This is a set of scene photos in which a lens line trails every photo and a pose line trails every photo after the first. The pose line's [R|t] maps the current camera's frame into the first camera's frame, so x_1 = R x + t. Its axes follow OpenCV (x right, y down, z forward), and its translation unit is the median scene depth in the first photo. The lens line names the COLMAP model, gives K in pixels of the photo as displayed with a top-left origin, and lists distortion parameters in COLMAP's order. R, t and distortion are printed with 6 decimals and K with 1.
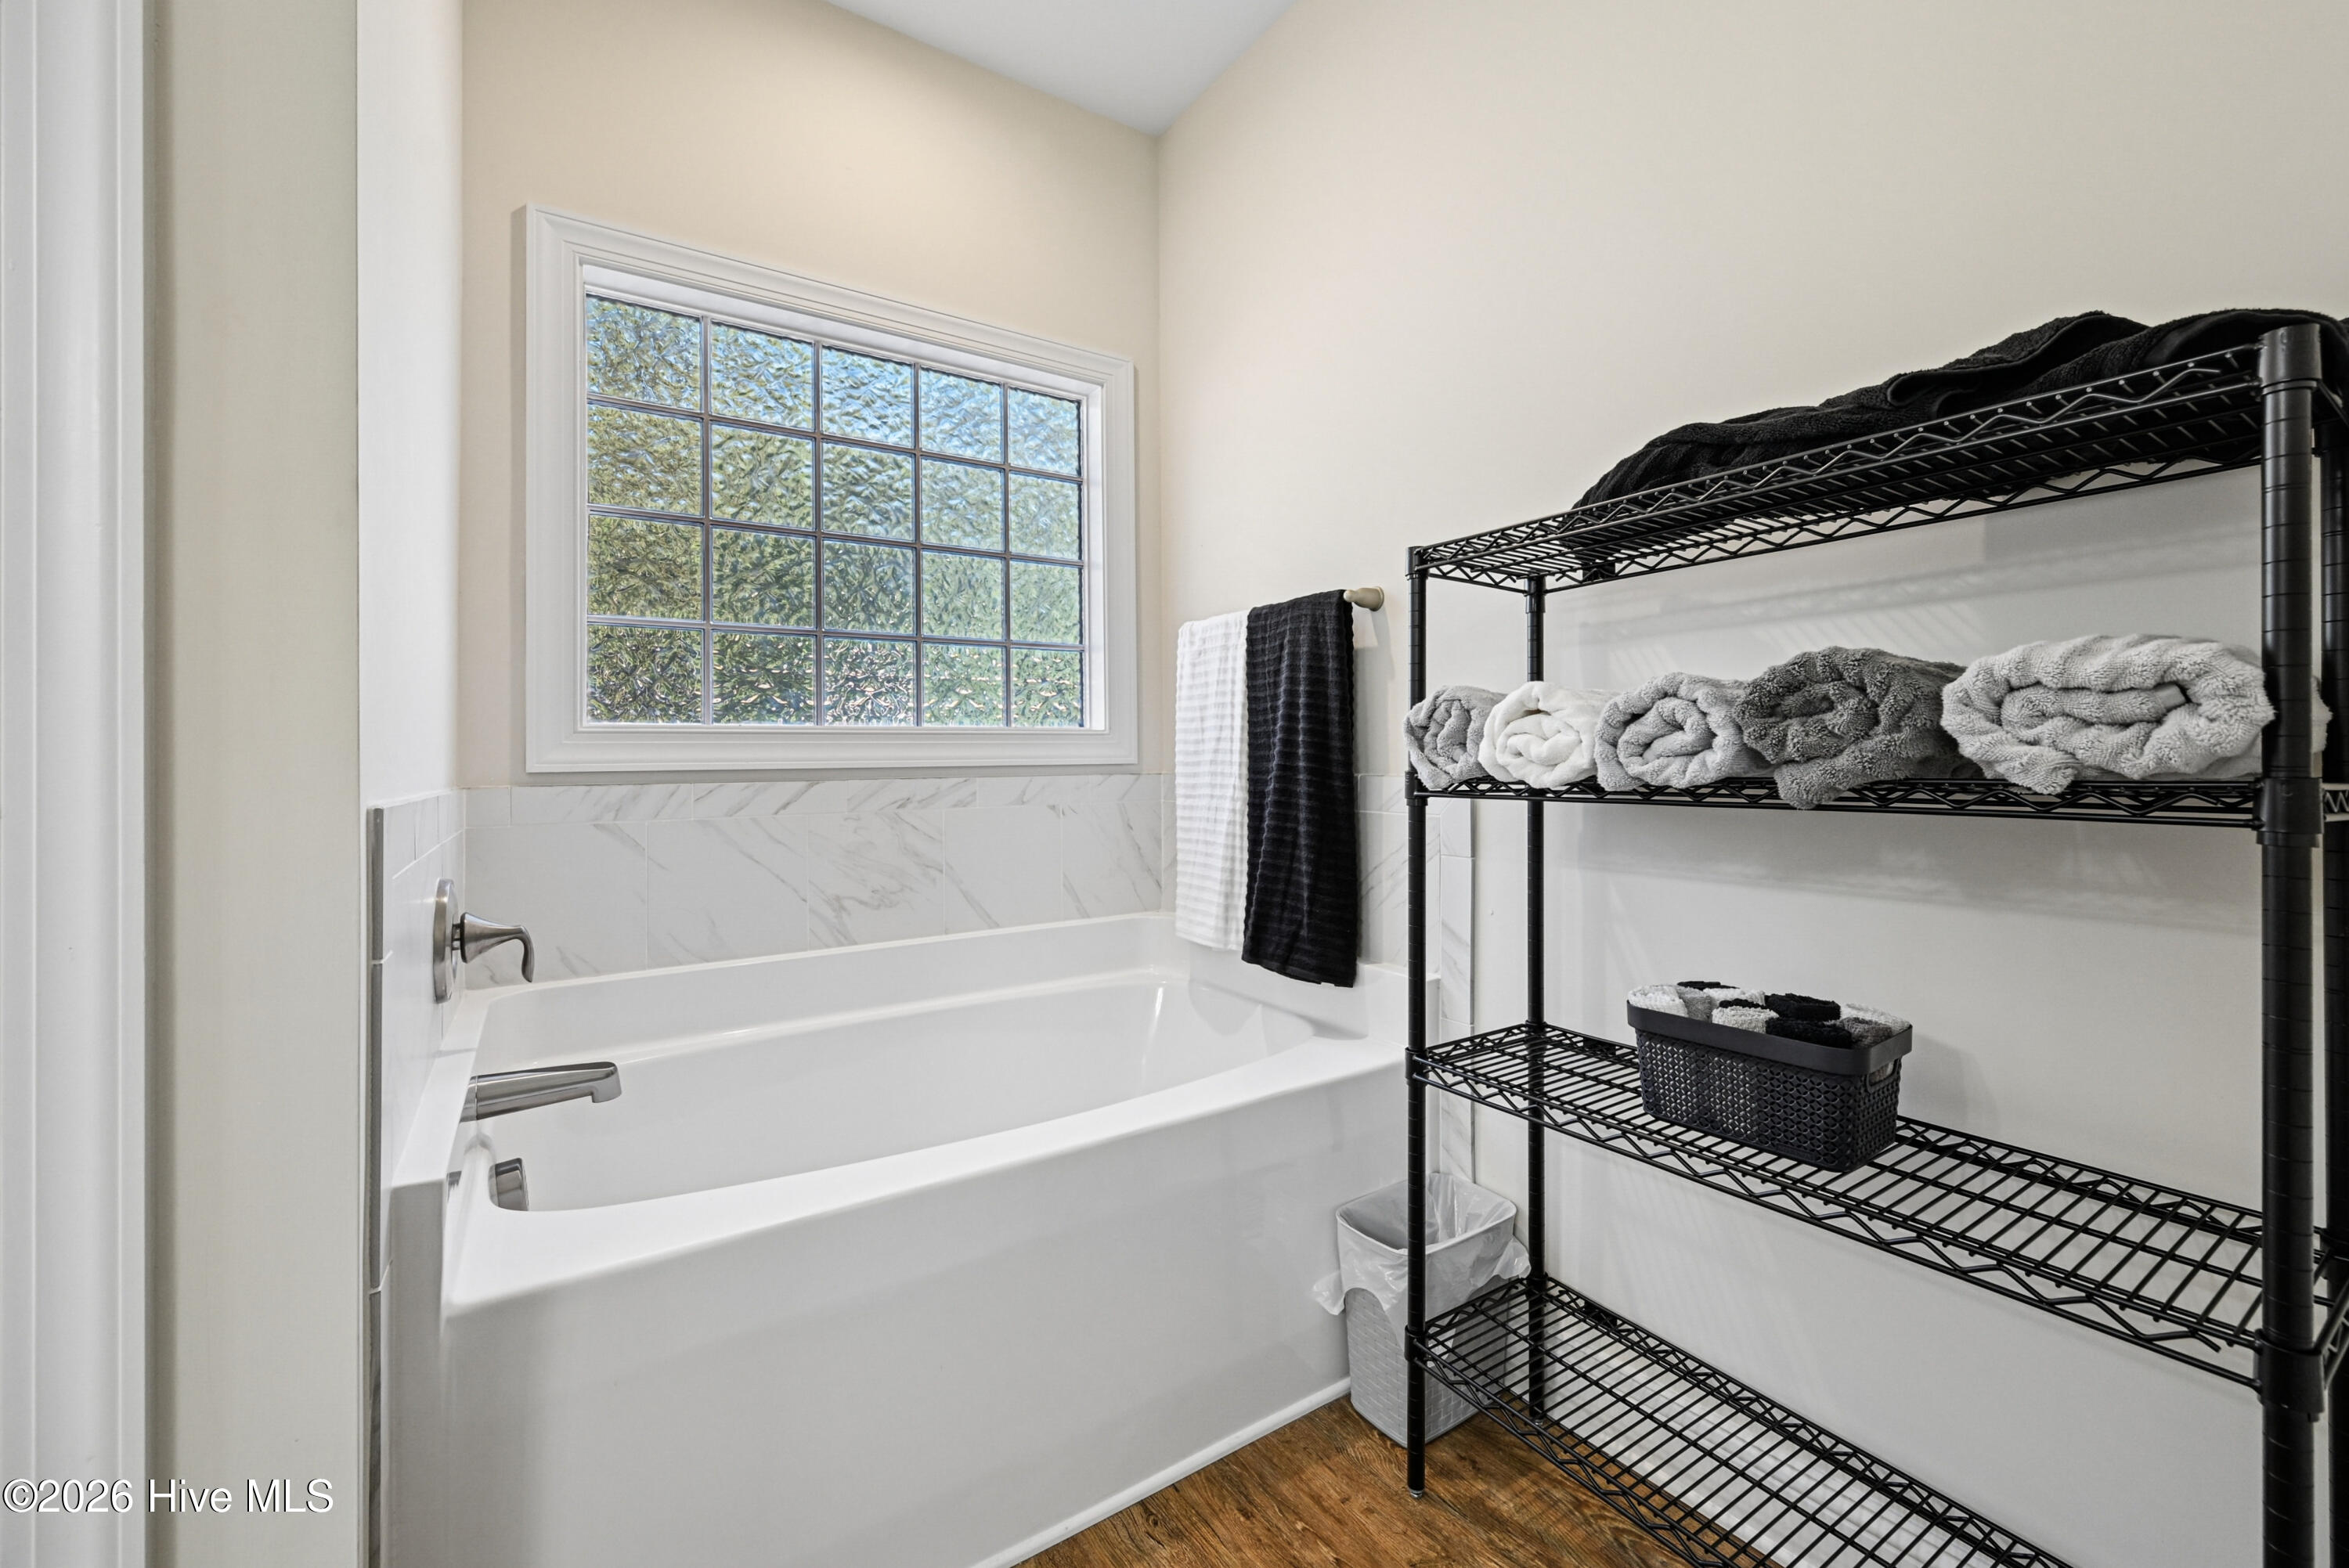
lens RADIAL K [[953.5, 0, 1158.2], [0, 953.5, 775.8], [0, 0, 1]] dist [-0.000594, 0.000194]
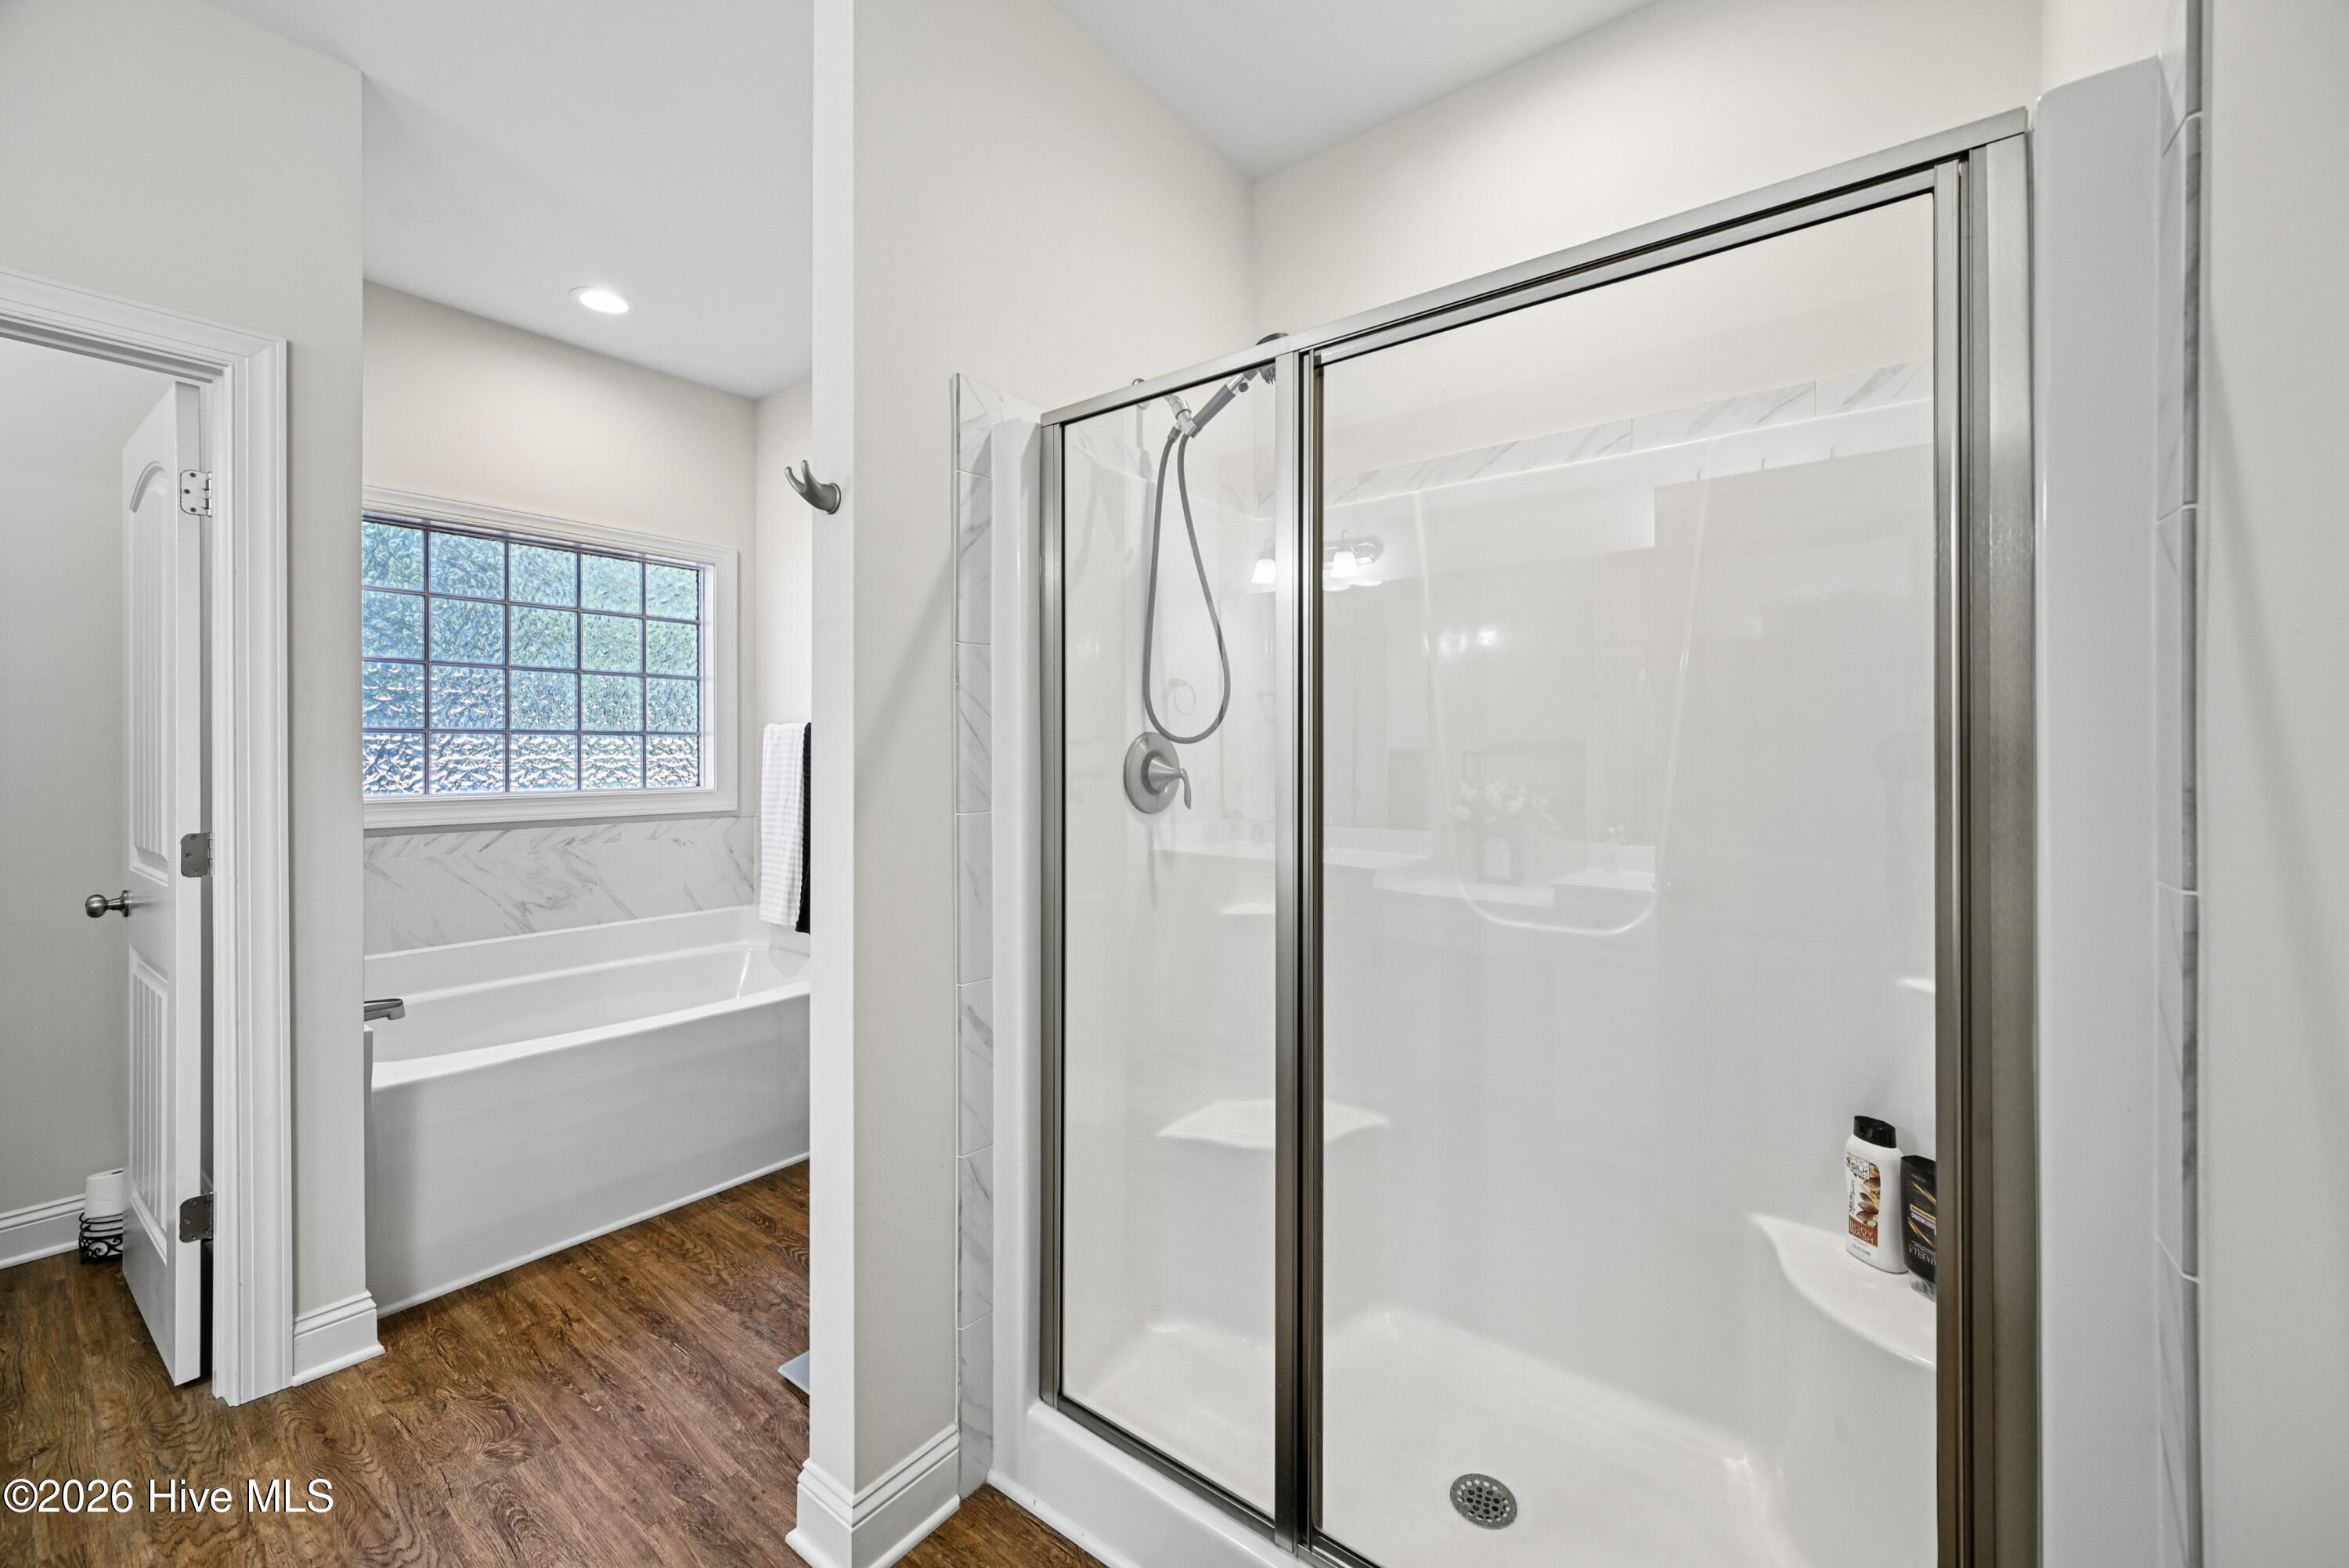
lens RADIAL K [[953.5, 0, 1158.2], [0, 953.5, 775.8], [0, 0, 1]] dist [-0.000594, 0.000194]
pose [[0.939498, 0.008823, 0.342442, 0.097509], [-0.011996, 0.999902, 0.007151, -0.095527], [-0.342345, -0.010826, 0.939512, -0.749499]]
